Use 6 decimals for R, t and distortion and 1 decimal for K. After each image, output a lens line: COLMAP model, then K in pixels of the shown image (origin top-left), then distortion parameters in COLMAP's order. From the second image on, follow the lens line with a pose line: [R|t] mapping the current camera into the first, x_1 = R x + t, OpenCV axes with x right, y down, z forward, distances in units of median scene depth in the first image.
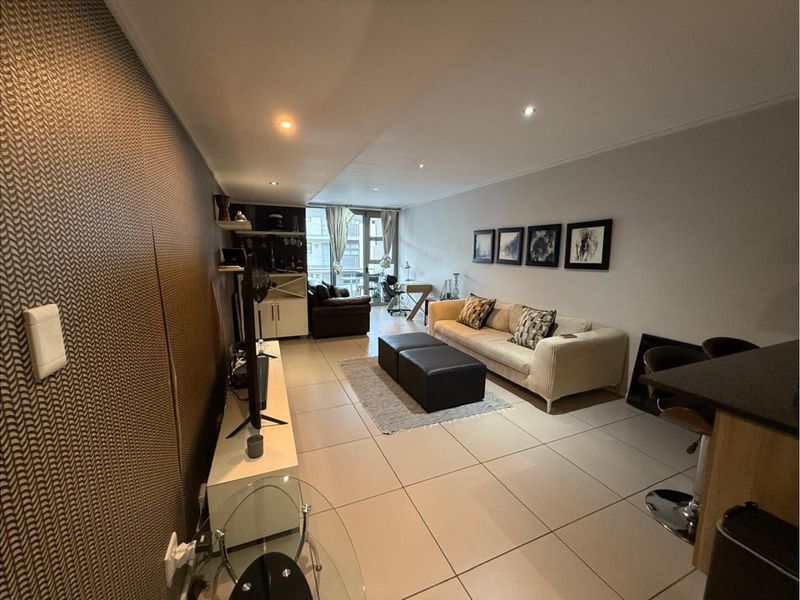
lens RADIAL K [[315.3, 0, 399.0], [0, 315.3, 299.7], [0, 0, 1]] dist [-0.000775, -0.000134]
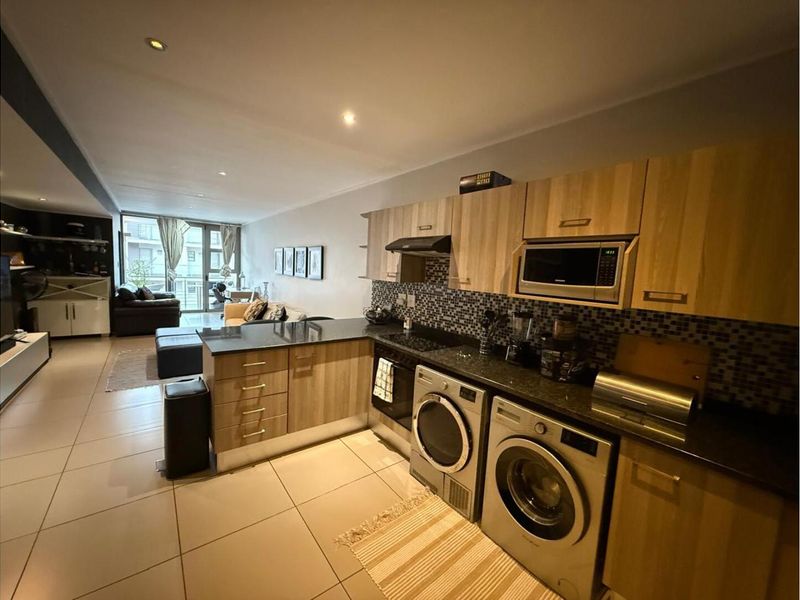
lens RADIAL K [[315.3, 0, 394.3], [0, 315.3, 299.0], [0, 0, 1]] dist [-0.000775, -0.000134]
pose [[0.966808, 0.016331, 0.254982, 0.269219], [-0.003953, 0.998792, -0.048982, 0.029089], [-0.255473, 0.046349, 0.965704, -0.218902]]
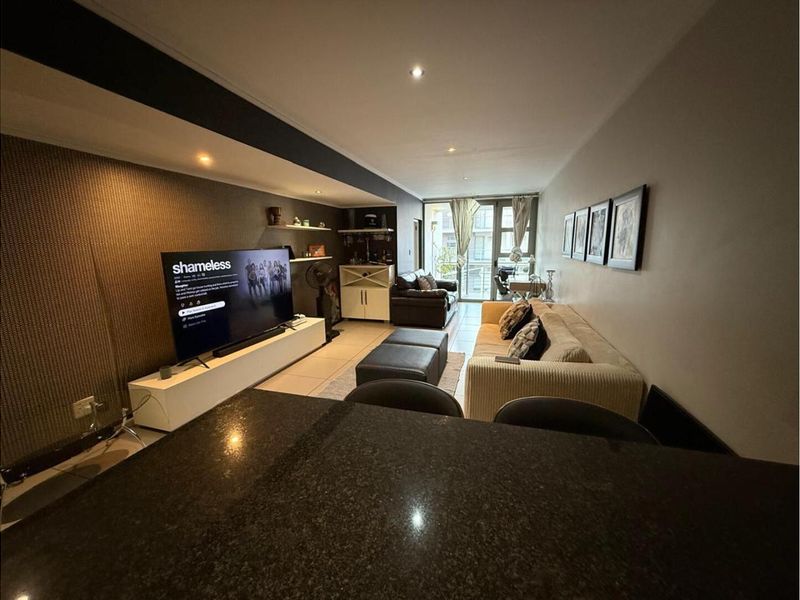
lens RADIAL K [[315.3, 0, 400.3], [0, 315.3, 300.0], [0, 0, 1]] dist [-0.000775, -0.000134]
pose [[0.772514, 0.092724, -0.628192, 0.304021], [-0.077490, 0.995653, 0.051671, -0.015600], [0.630252, 0.008761, 0.776341, 0.109174]]
